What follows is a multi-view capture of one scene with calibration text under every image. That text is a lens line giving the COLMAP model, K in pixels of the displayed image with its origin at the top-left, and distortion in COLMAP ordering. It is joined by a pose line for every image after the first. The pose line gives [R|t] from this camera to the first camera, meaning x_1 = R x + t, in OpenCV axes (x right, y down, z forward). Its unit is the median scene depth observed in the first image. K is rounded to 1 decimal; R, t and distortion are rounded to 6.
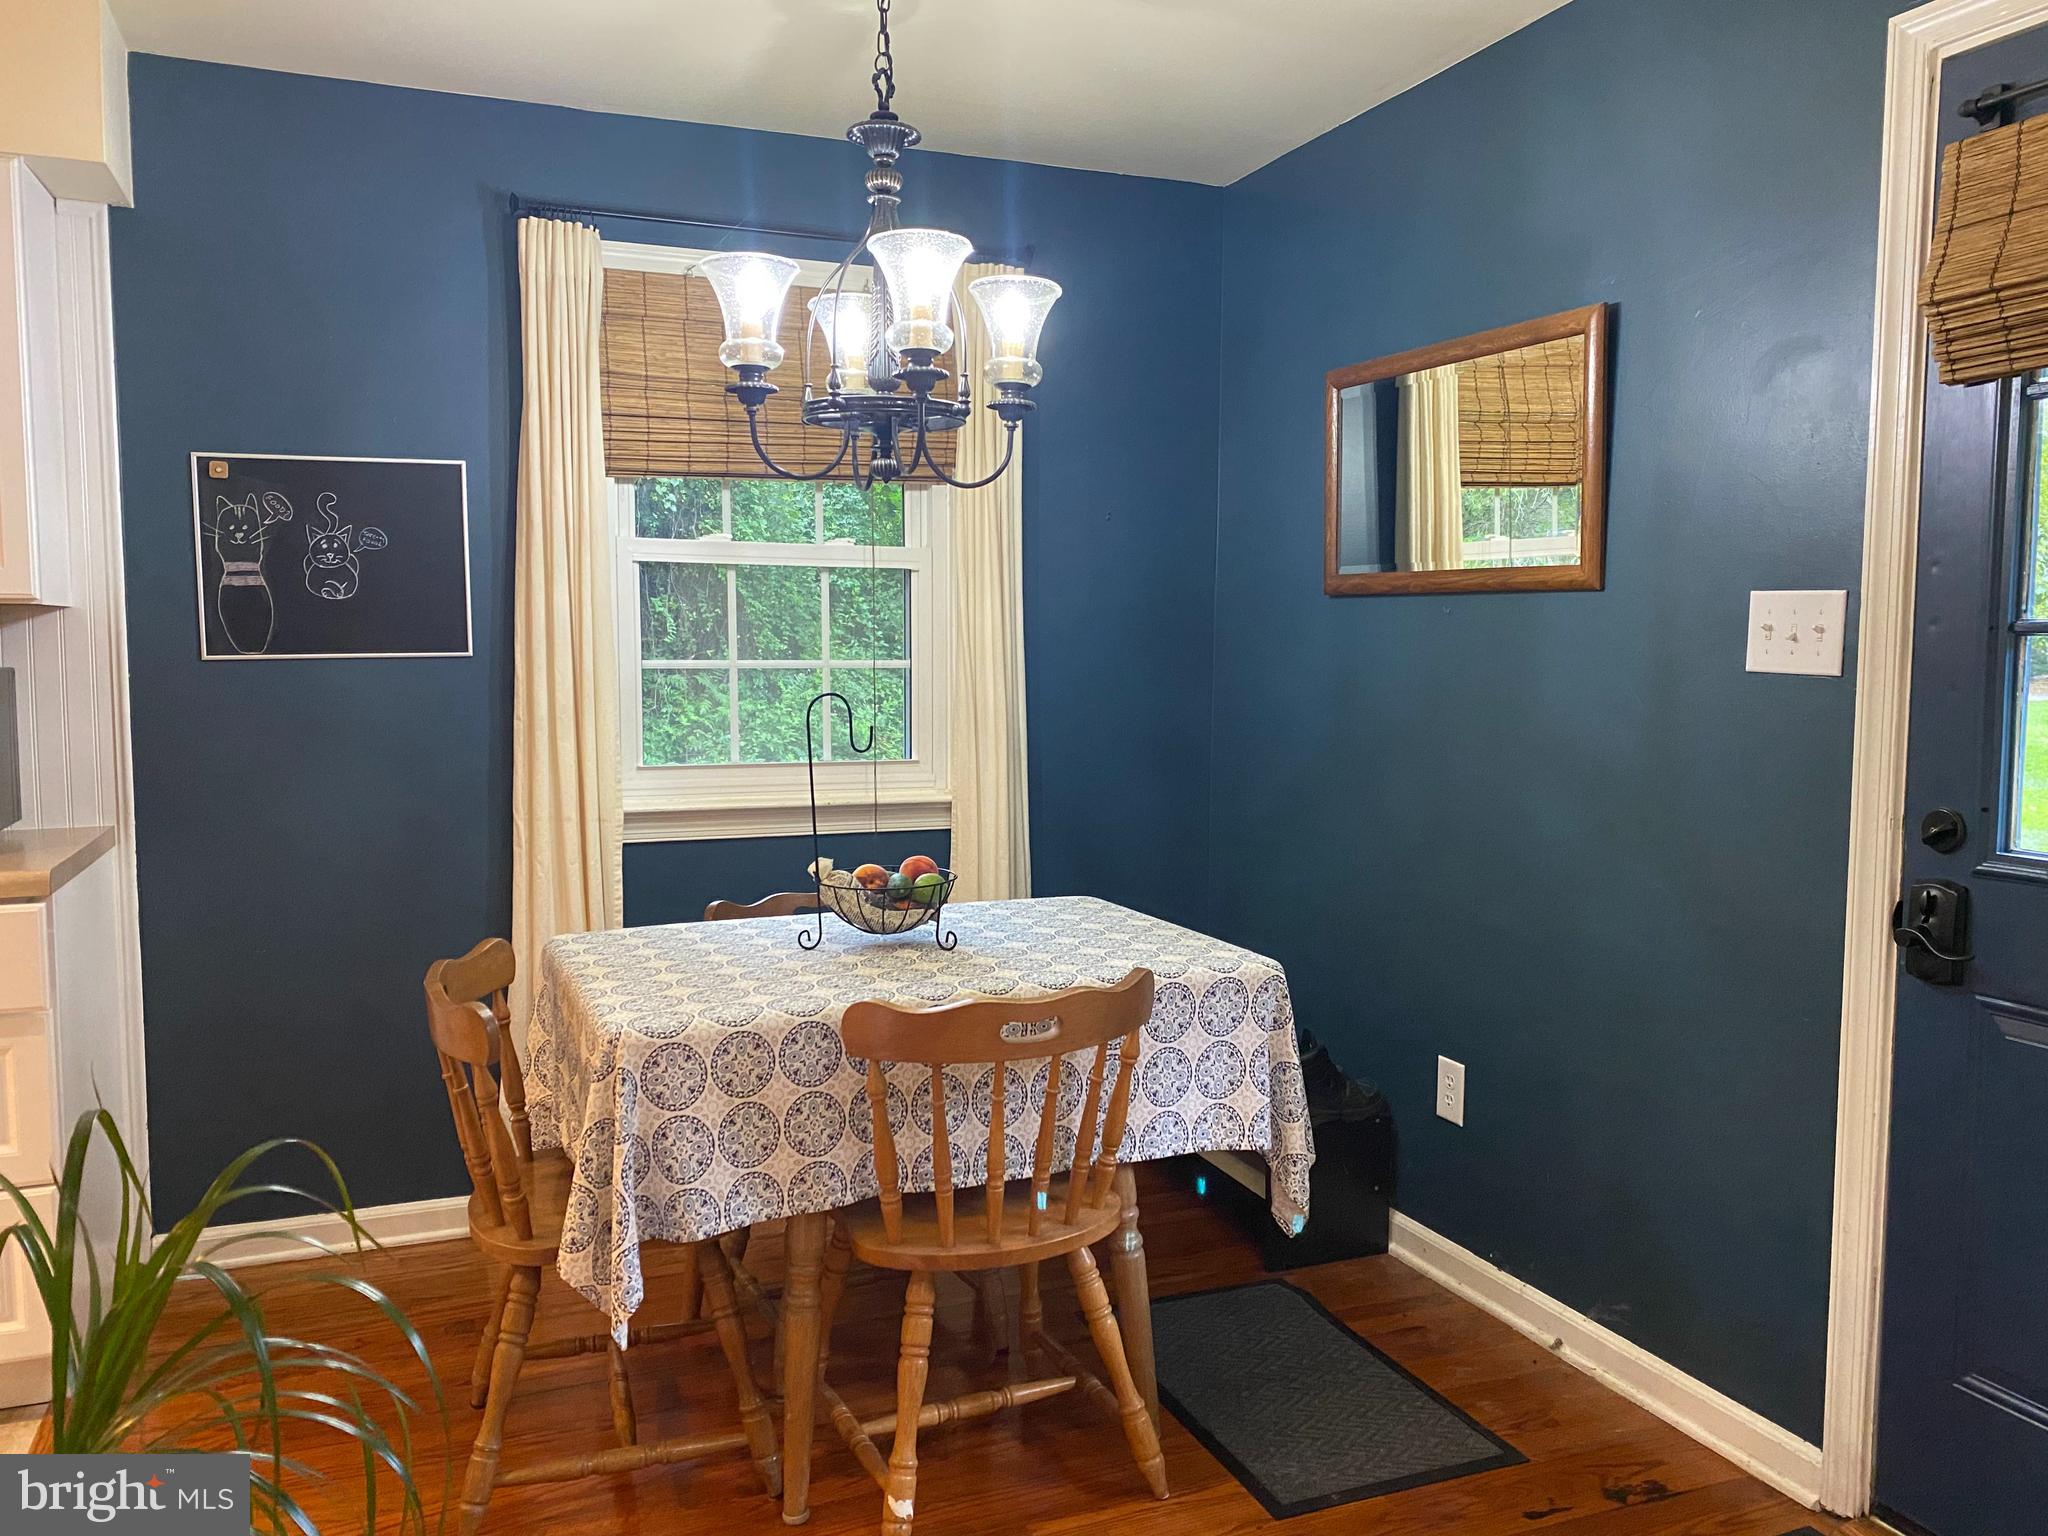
lens RADIAL K [[1559.6, 0, 1026.1], [0, 1559.6, 766.4], [0, 0, 1]] dist [0.051198, -0.061506]
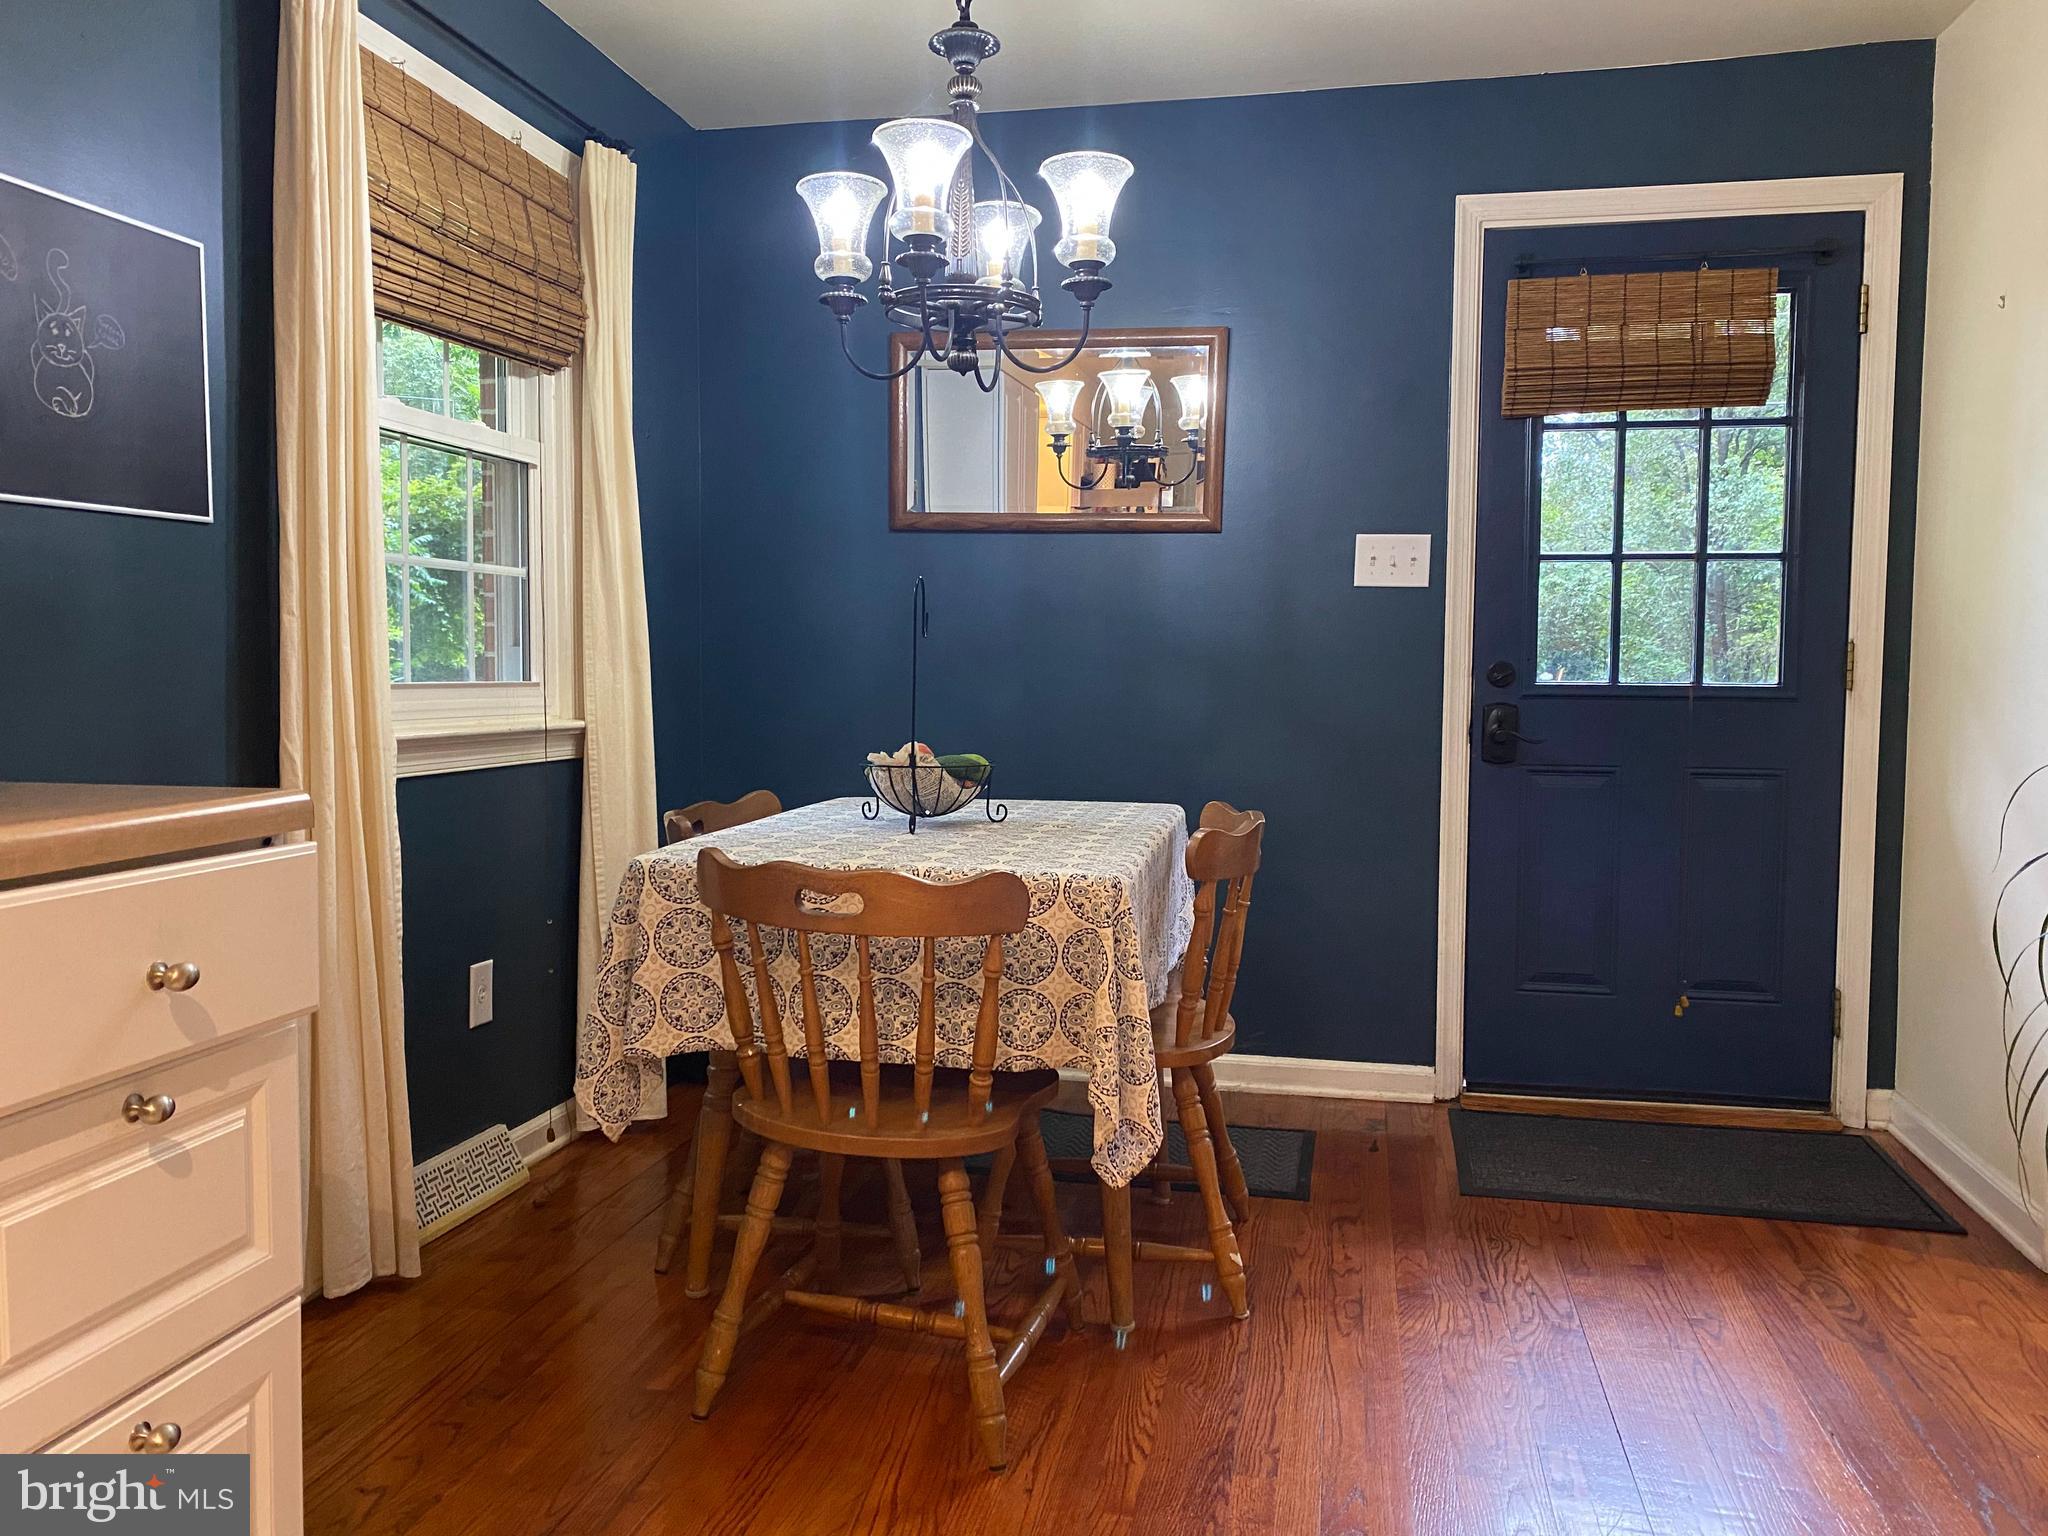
lens RADIAL K [[1559.6, 0, 1026.4], [0, 1559.6, 757.8], [0, 0, 1]] dist [0.051198, -0.061506]
pose [[0.551971, -0.050035, 0.832361, -0.894171], [0.060758, 0.997958, 0.019698, 0.051317], [-0.831647, 0.039700, 0.553883, 0.373884]]
